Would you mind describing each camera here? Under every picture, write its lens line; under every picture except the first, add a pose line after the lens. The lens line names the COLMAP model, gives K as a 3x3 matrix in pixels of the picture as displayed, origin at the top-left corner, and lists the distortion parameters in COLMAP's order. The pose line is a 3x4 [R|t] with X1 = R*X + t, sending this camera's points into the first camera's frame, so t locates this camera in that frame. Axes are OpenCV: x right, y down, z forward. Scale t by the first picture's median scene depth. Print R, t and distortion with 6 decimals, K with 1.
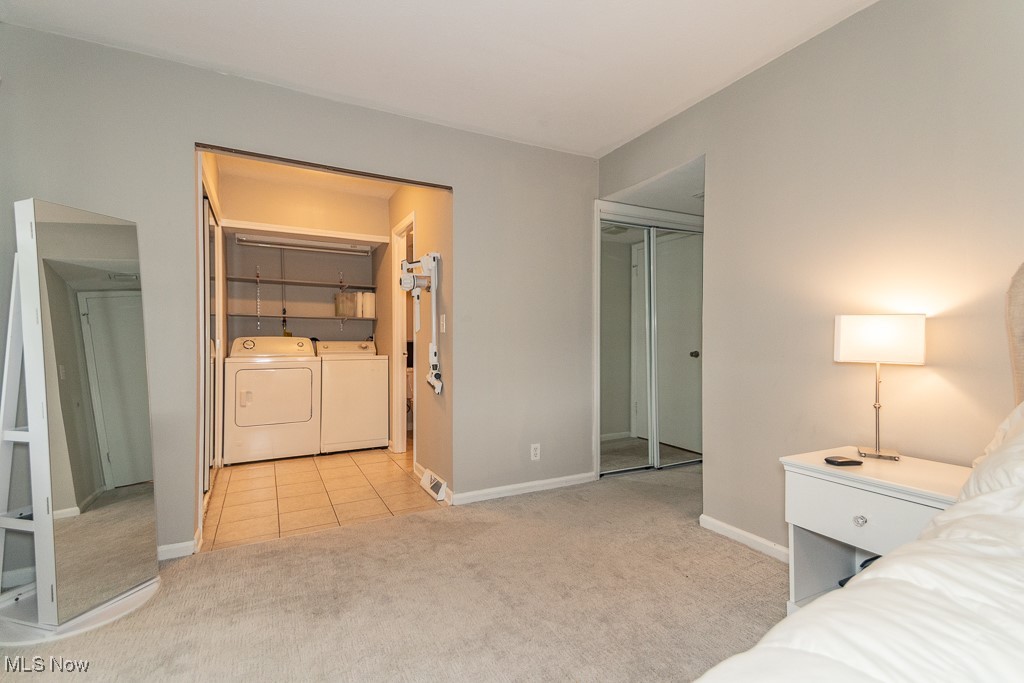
lens RADIAL K [[486.8, 0, 500.3], [0, 486.8, 329.0], [0, 0, 1]] dist [0.078610, -0.026502]
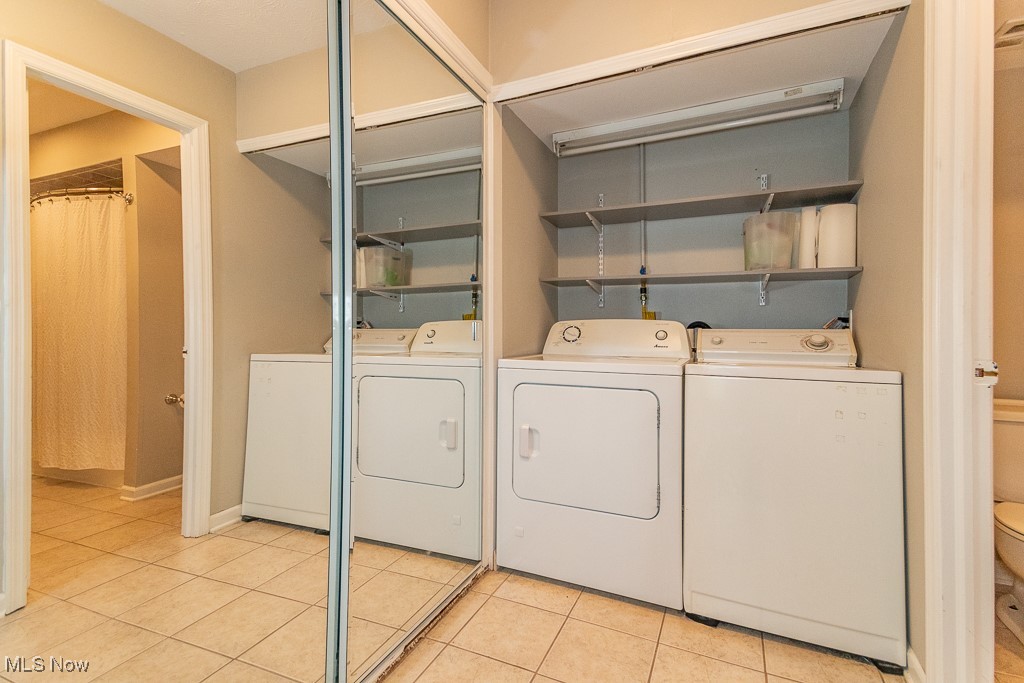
lens RADIAL K [[486.8, 0, 500.3], [0, 486.8, 329.0], [0, 0, 1]] dist [0.078610, -0.026502]
pose [[0.617711, -0.001377, -0.786404, -0.122856], [0.011460, 0.999908, 0.007251, 0.019661], [0.786322, -0.013491, 0.617670, 0.558637]]
